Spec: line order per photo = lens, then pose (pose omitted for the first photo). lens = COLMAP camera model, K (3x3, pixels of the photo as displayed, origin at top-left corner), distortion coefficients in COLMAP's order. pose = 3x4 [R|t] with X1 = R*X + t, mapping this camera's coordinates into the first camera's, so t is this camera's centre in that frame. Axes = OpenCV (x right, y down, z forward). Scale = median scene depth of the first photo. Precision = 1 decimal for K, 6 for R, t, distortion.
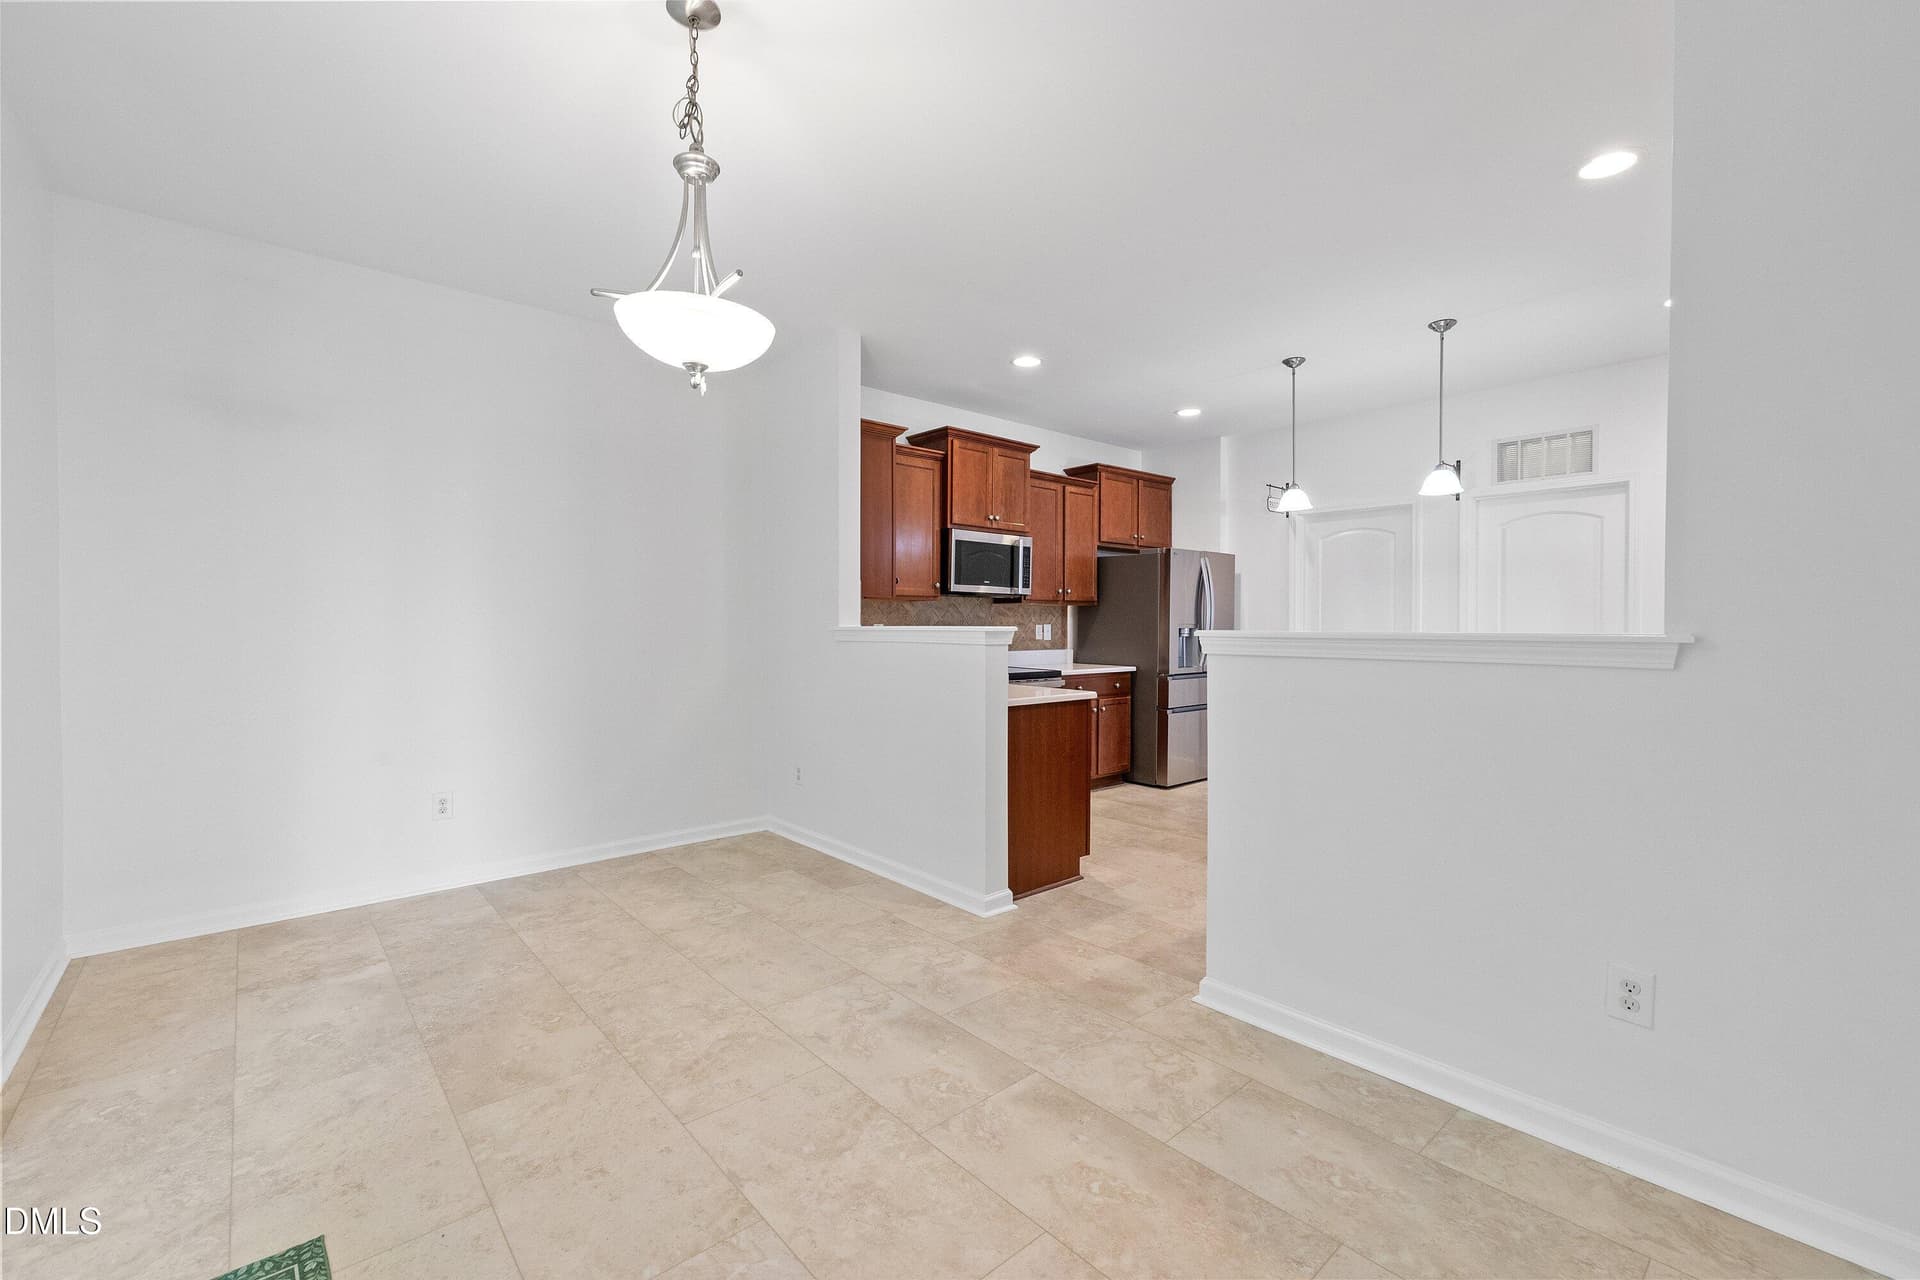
lens RADIAL K [[807.7, 0, 960.1], [0, 807.7, 634.5], [0, 0, 1]] dist [0.000473, 0.000105]
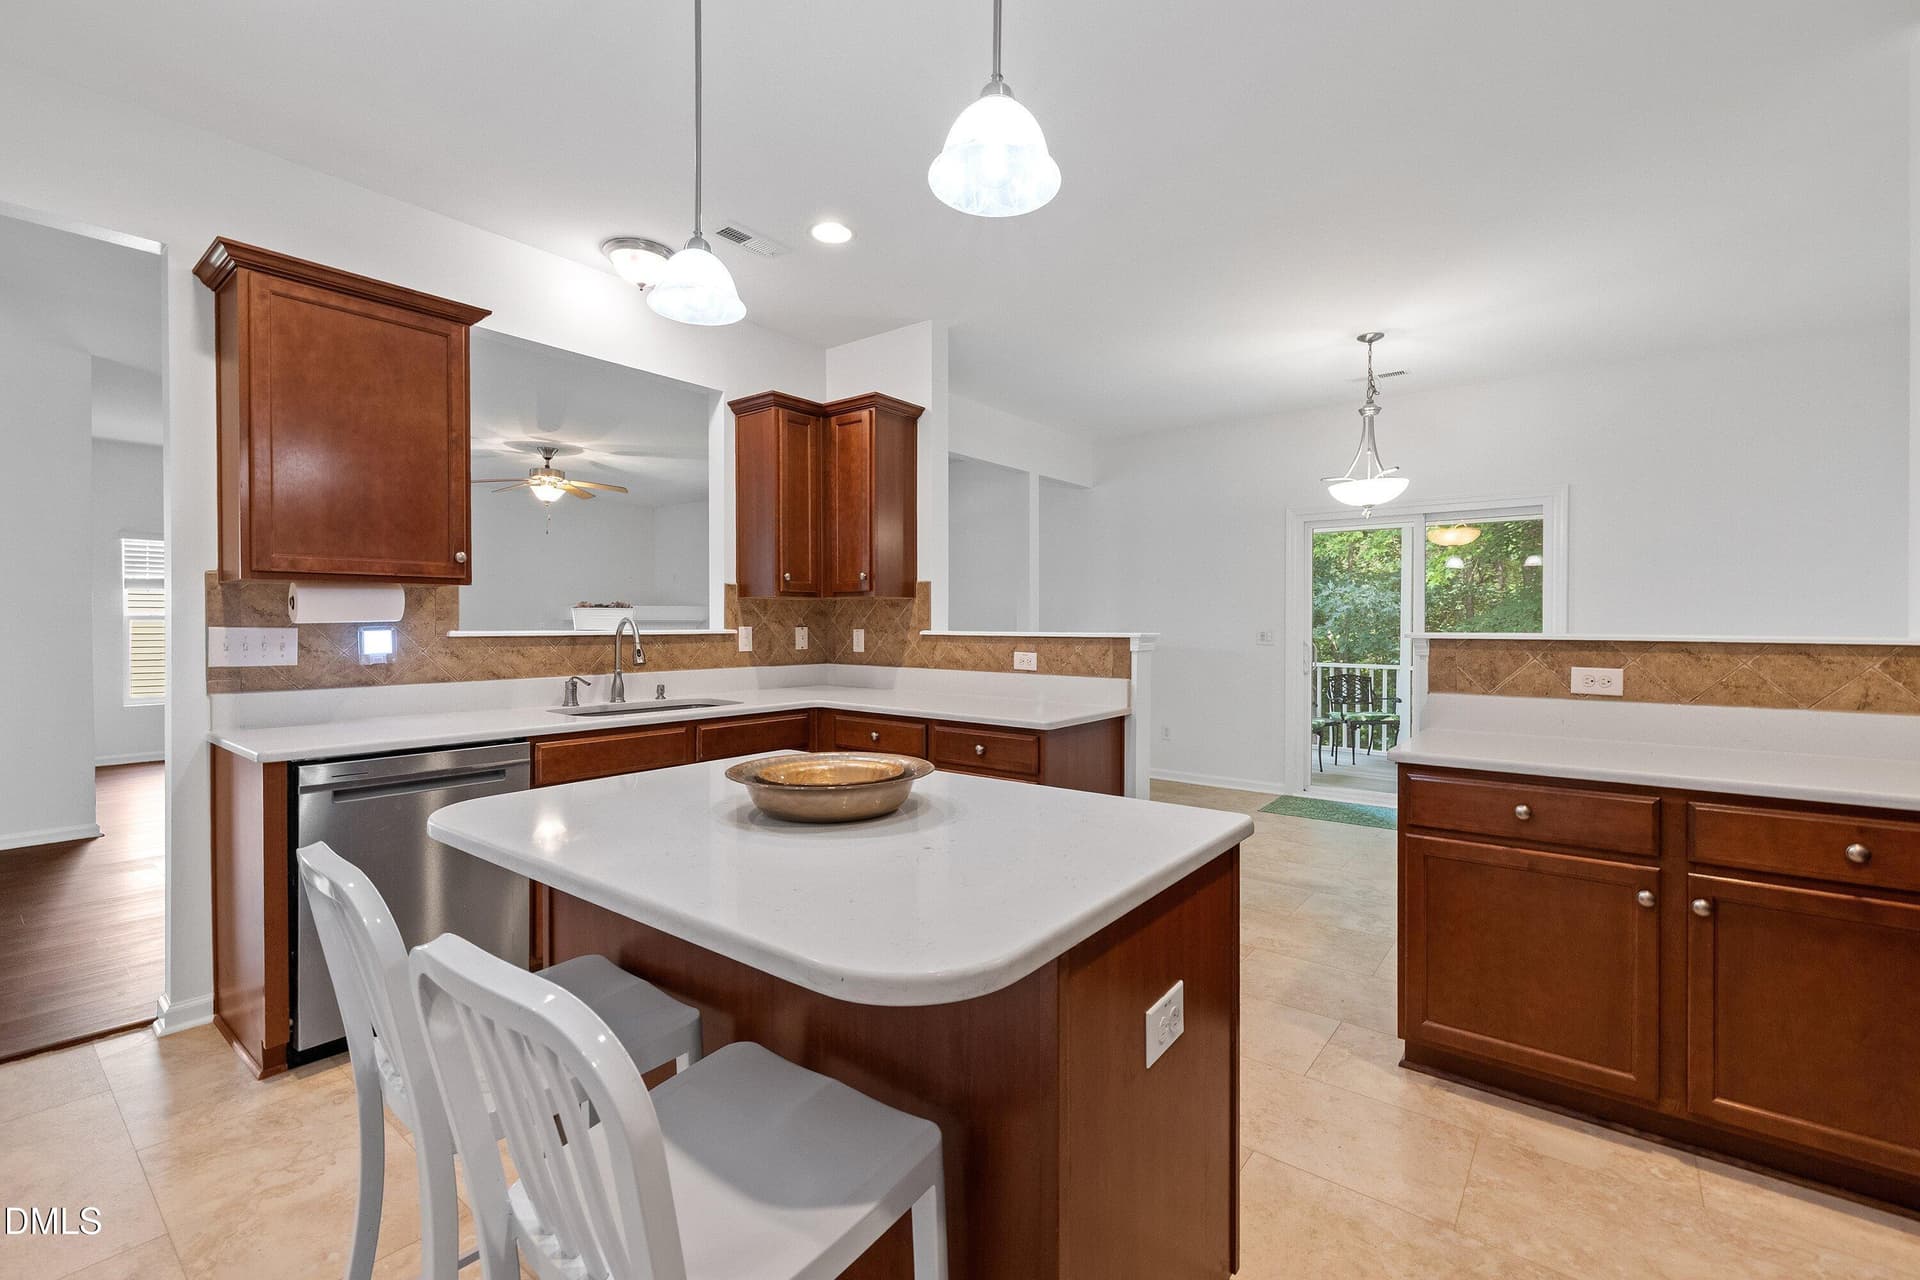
lens RADIAL K [[811.8, 0, 958.0], [0, 811.8, 626.7], [0, 0, 1]] dist [0.000405, 0.000045]
pose [[-0.984655, -0.001808, -0.174506, 0.376485], [-0.005257, 0.999800, 0.019302, -0.016070], [0.174436, 0.019923, -0.984467, 1.001219]]
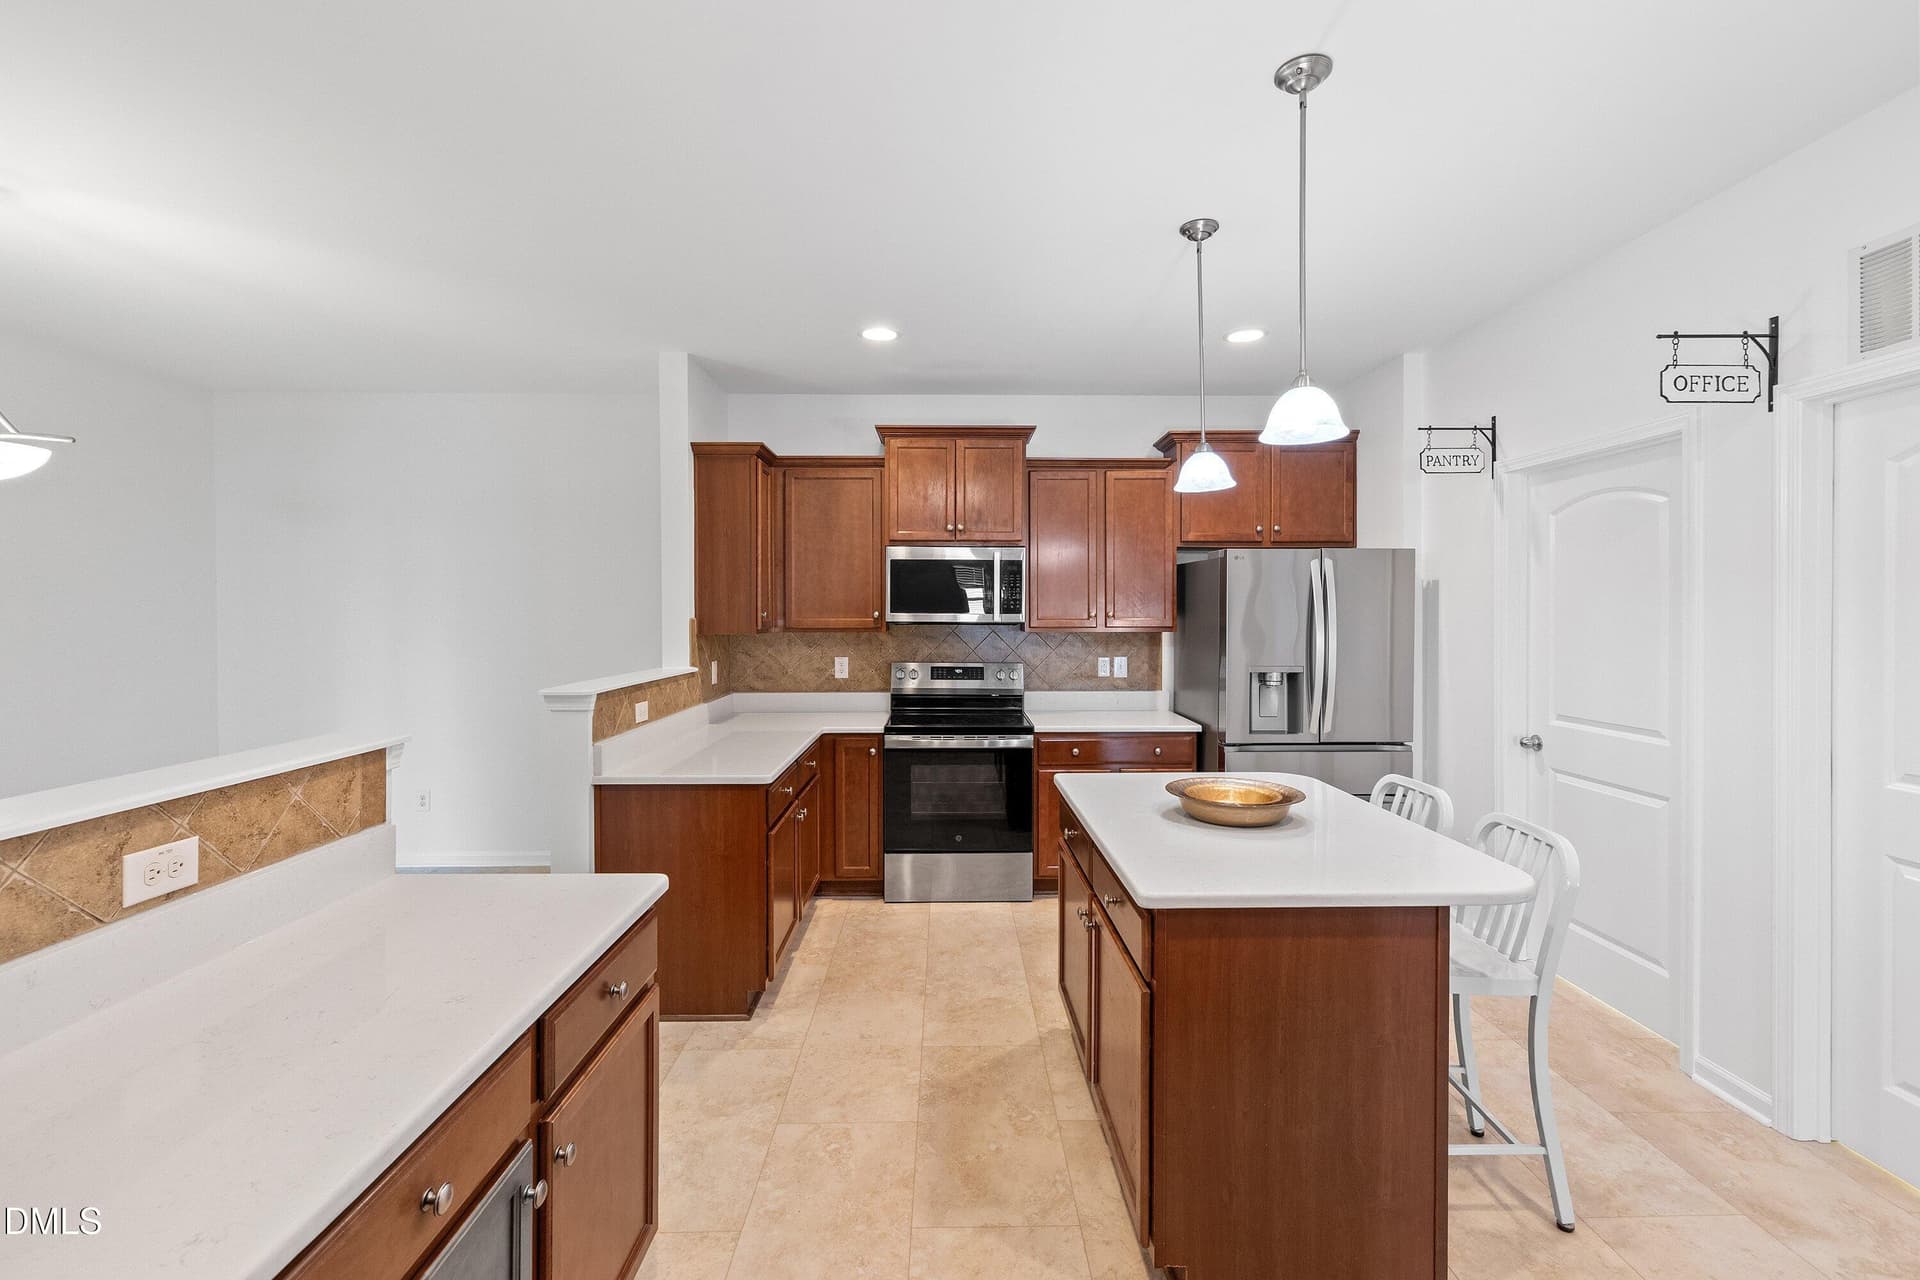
lens RADIAL K [[812.5, 0, 958.9], [0, 812.5, 617.2], [0, 0, 1]] dist [0.000022, -0.000028]
pose [[0.757142, 0.001723, -0.653248, 0.526374], [-0.007483, 0.999954, -0.006037, -0.047189], [0.653208, 0.009459, 0.757120, 0.363760]]
